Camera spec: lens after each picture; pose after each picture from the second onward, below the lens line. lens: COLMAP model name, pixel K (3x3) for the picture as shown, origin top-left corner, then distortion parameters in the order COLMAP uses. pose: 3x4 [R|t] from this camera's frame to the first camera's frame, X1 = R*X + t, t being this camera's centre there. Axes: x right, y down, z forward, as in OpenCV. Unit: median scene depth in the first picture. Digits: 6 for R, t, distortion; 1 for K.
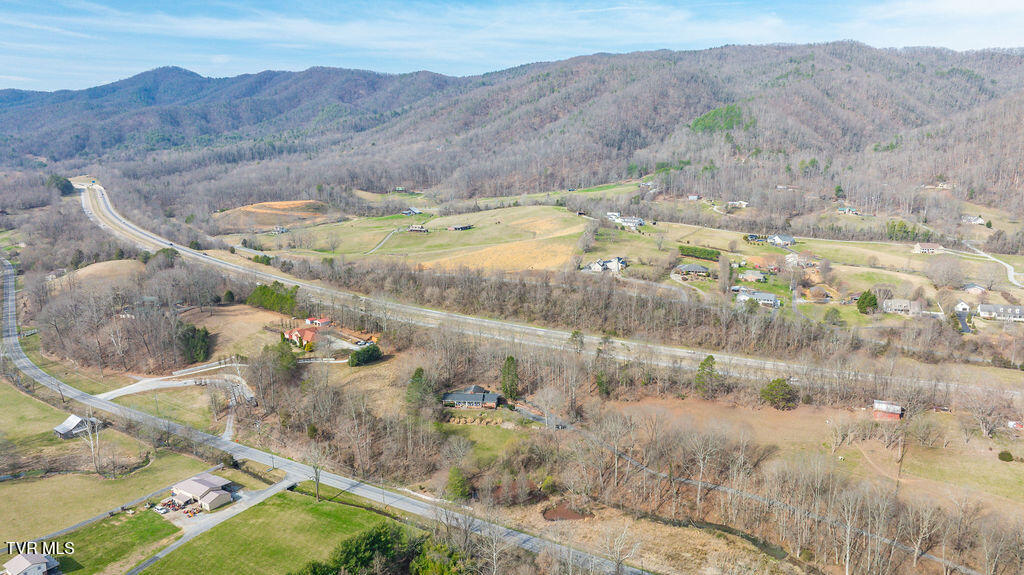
lens RADIAL K [[720.5, 0, 510.1], [0, 720.5, 290.6], [0, 0, 1]] dist [-0.029050, 0.022868]
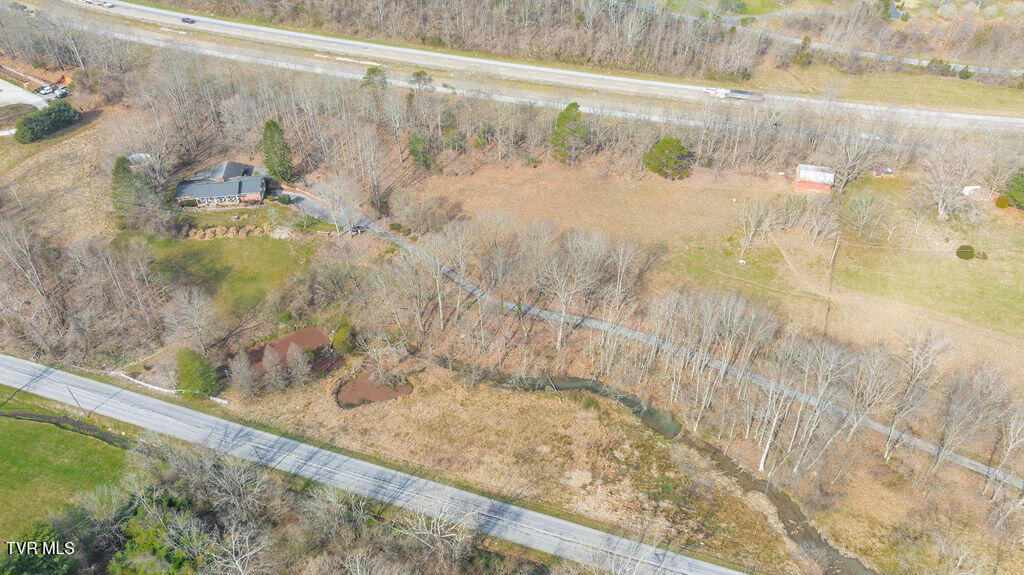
lens RADIAL K [[720.5, 0, 512.1], [0, 720.5, 293.9], [0, 0, 1]] dist [-0.029050, 0.022868]
pose [[0.977886, -0.125236, 0.167497, 0.087871], [0.030784, 0.878357, 0.477014, -0.074000], [-0.206861, -0.461309, 0.862788, 0.352554]]
